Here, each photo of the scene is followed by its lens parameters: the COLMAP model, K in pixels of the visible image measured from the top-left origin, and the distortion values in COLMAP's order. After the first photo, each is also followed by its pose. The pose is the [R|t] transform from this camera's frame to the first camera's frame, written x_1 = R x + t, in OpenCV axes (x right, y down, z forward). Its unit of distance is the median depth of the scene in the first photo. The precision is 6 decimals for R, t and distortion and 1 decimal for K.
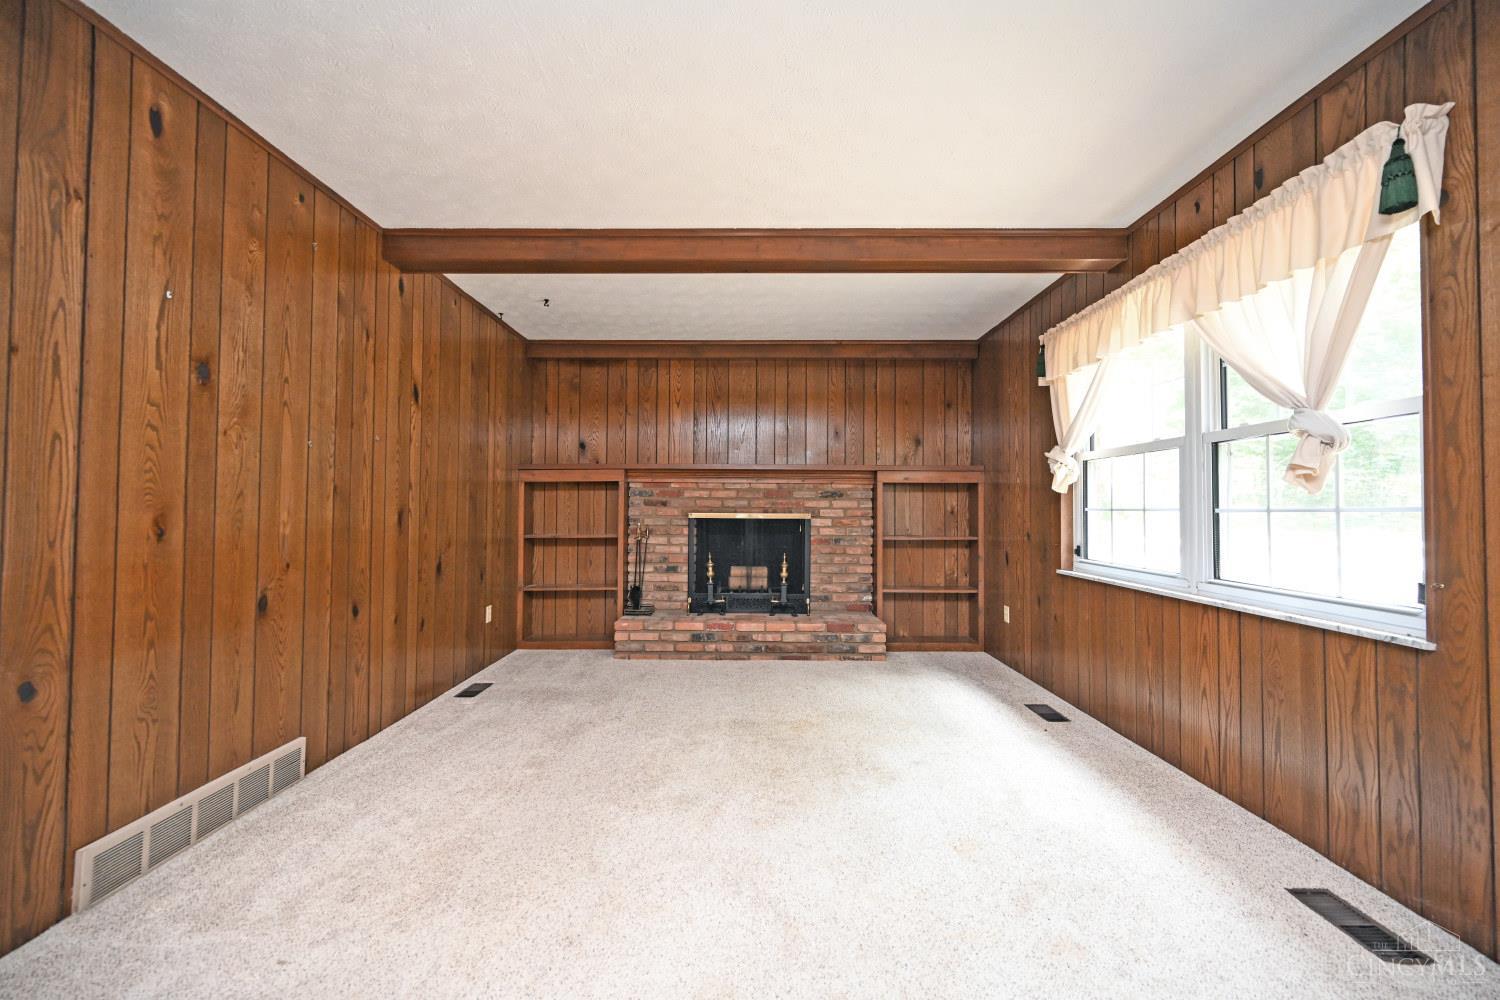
lens RADIAL K [[597.7, 0, 750.3], [0, 597.7, 498.6], [0, 0, 1]] dist [-0.001307, -0.000134]
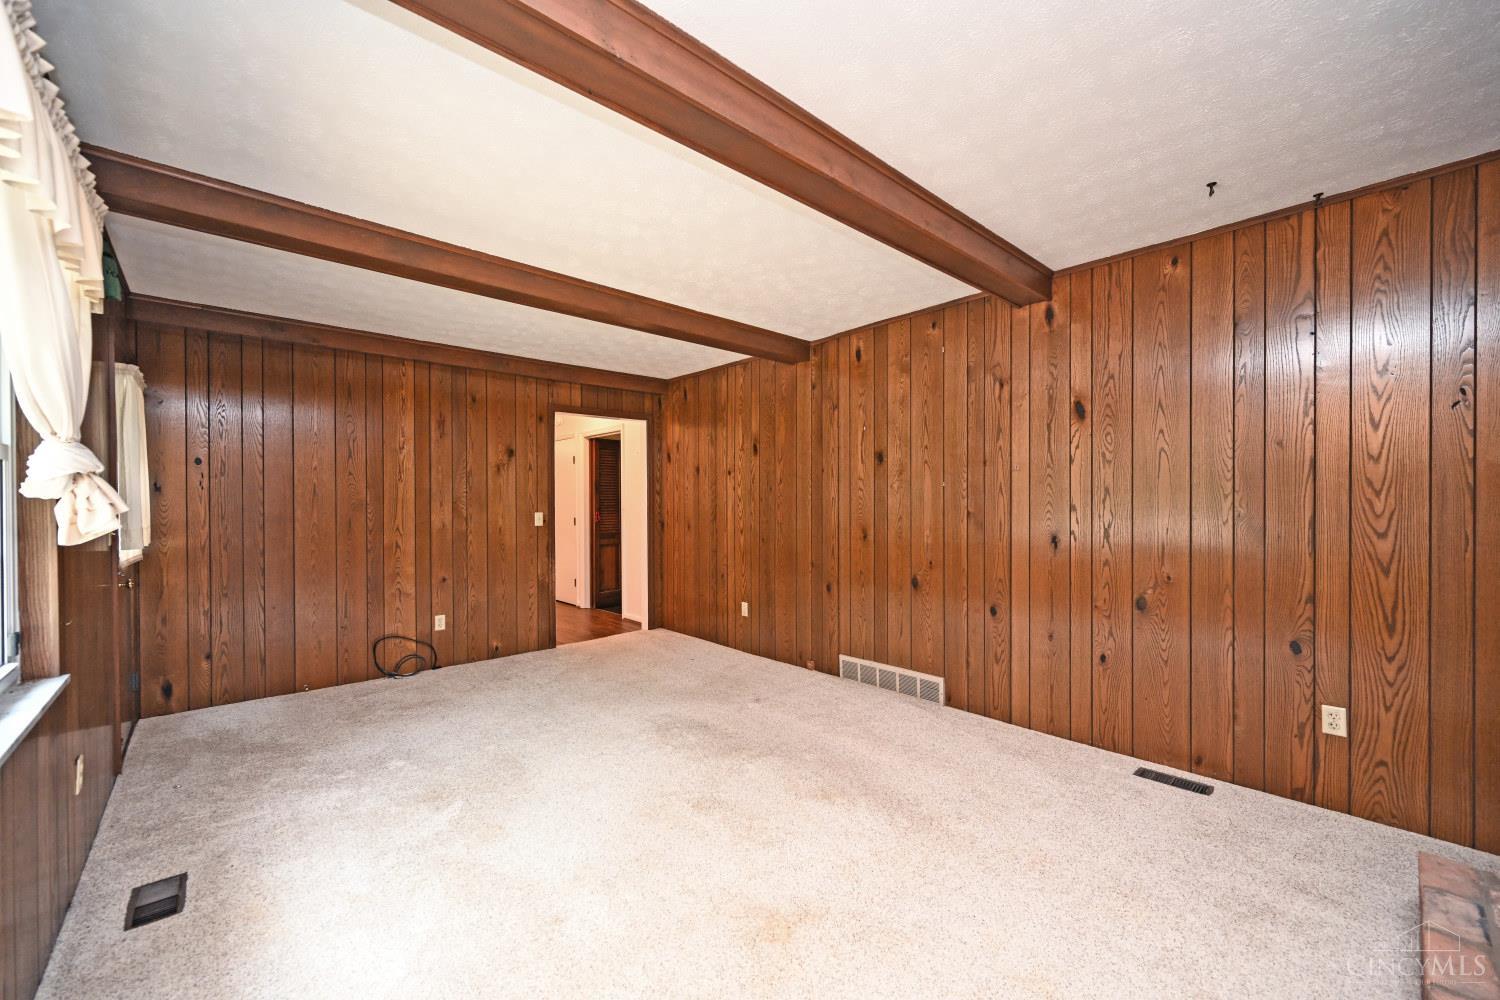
lens RADIAL K [[597.7, 0, 753.0], [0, 597.7, 506.5], [0, 0, 1]] dist [-0.001307, -0.000134]
pose [[-0.743057, 0.004685, -0.669212, 0.719477], [0.016058, 0.999812, -0.010831, -0.032292], [0.669035, -0.018795, -0.742993, 2.104375]]
